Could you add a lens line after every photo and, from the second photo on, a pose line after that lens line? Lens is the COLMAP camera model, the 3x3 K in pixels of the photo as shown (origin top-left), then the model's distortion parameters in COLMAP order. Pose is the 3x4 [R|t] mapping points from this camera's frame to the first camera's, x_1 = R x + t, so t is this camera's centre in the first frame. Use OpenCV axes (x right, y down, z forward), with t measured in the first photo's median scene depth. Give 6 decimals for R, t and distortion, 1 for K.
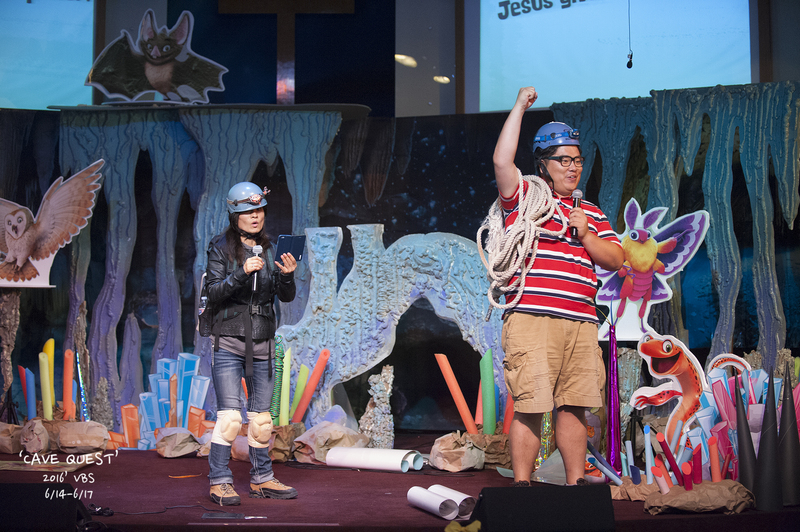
lens RADIAL K [[1615.1, 0, 399.5], [0, 1615.1, 269.2], [0, 0, 1]] dist [-0.342973, 0.000000]
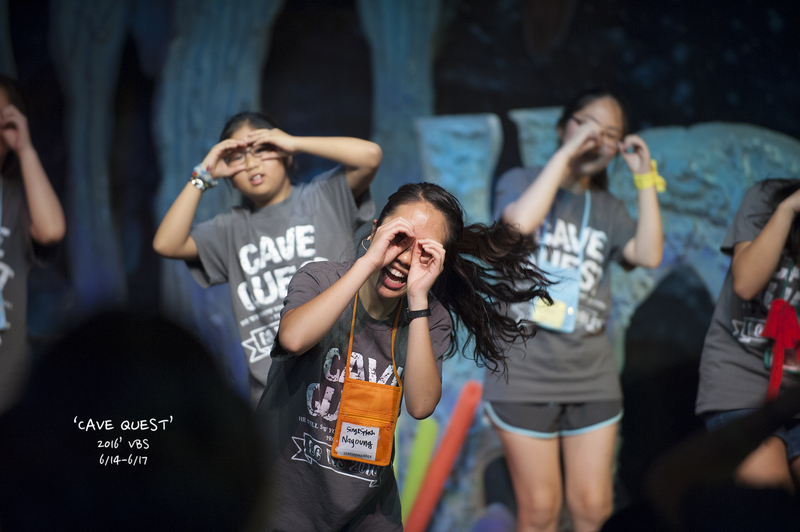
lens RADIAL K [[4641.2, 0, 392.0], [0, 4641.2, 270.8], [0, 0, 1]] dist [3.771488, 0.000000]
pose [[0.999933, -0.011496, -0.001371, -0.071385], [0.011520, 0.999740, 0.019699, -0.009356], [0.001145, -0.019714, 0.999805, -0.374356]]
